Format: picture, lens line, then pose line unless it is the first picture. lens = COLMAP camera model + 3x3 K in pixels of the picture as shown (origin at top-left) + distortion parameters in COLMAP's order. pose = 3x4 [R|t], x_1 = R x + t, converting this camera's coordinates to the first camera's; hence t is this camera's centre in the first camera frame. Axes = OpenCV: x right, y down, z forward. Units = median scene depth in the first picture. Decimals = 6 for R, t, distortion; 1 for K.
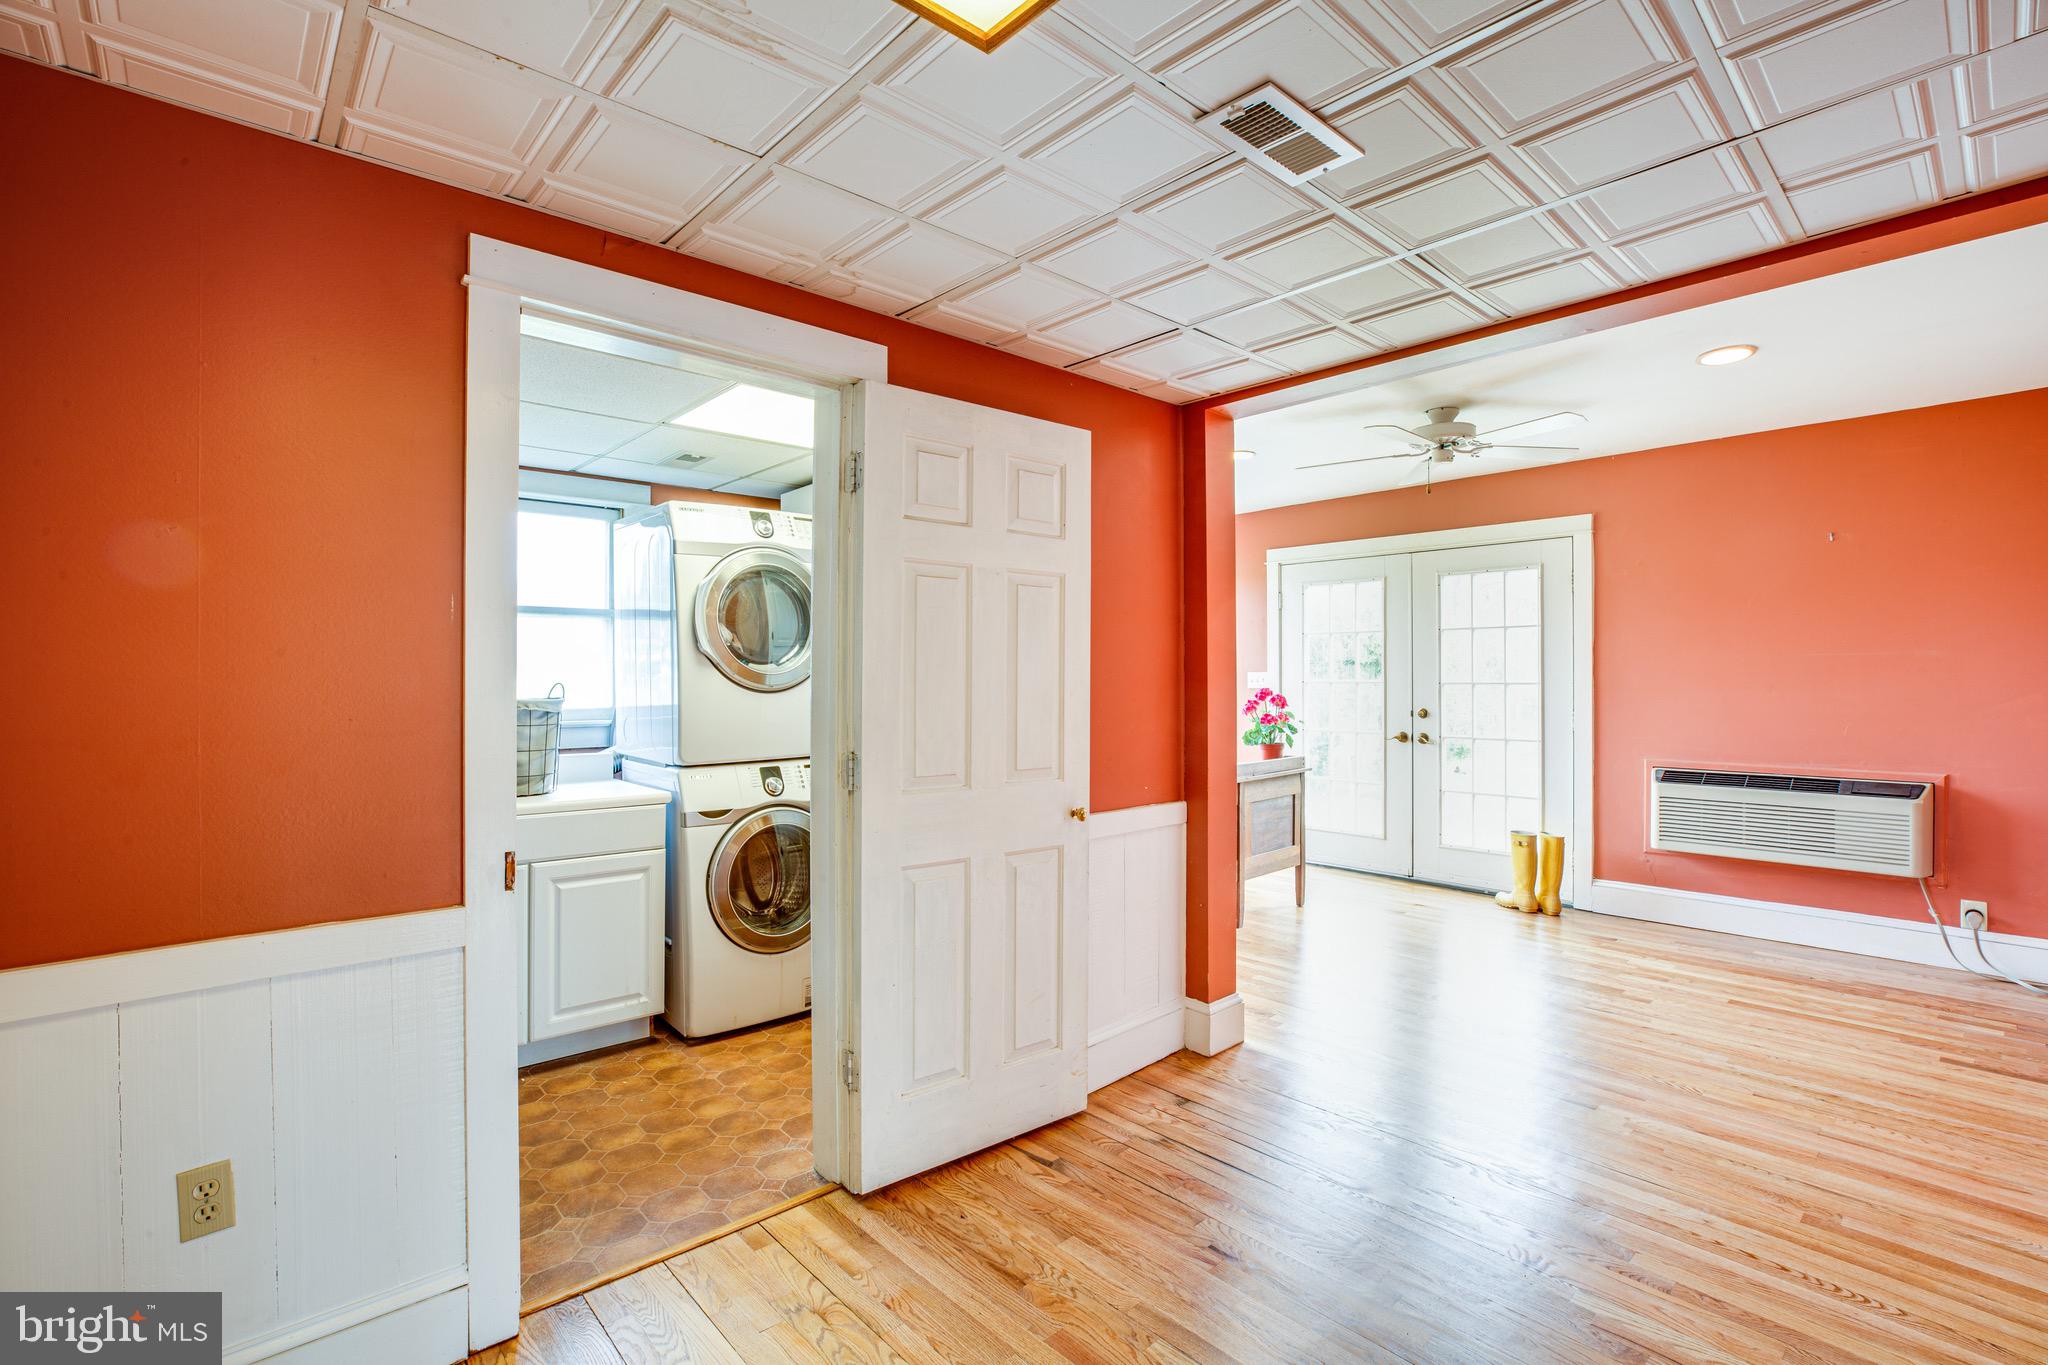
lens RADIAL K [[944.5, 0, 1024.0], [0, 944.5, 682.5], [0, 0, 1]] dist [-0.003240, 0.000245]
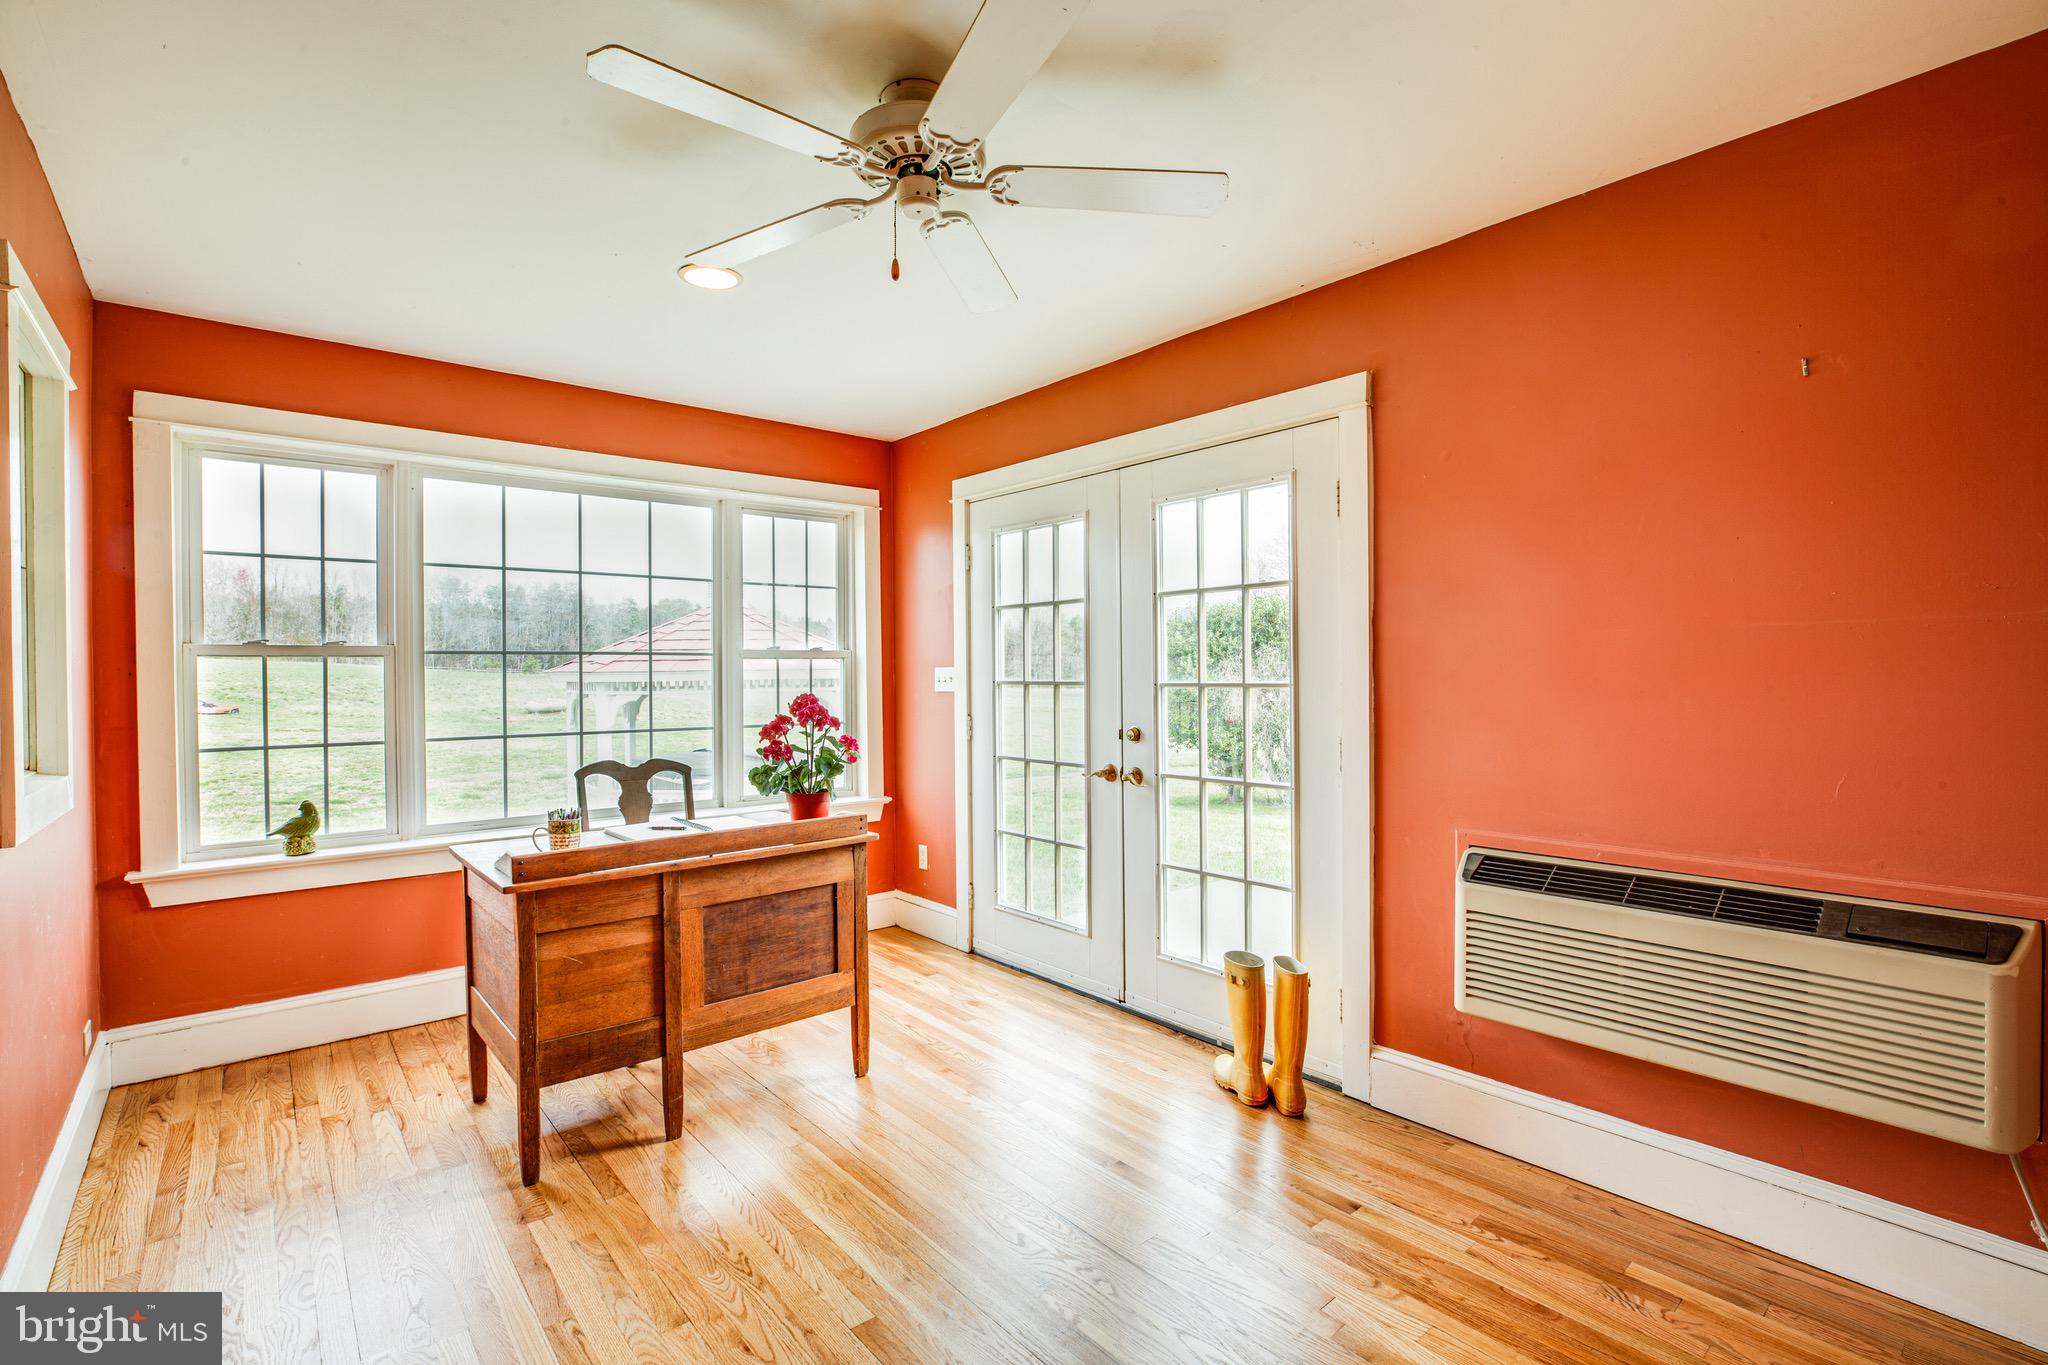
lens RADIAL K [[932.4, 0, 1024.0], [0, 932.4, 682.5], [0, 0, 1]] dist [0.000863, 0.000629]
pose [[0.998739, -0.000685, -0.050207, 0.432156], [0.000867, 0.999993, 0.003596, -0.003096], [0.050205, -0.003635, 0.998732, 0.455792]]
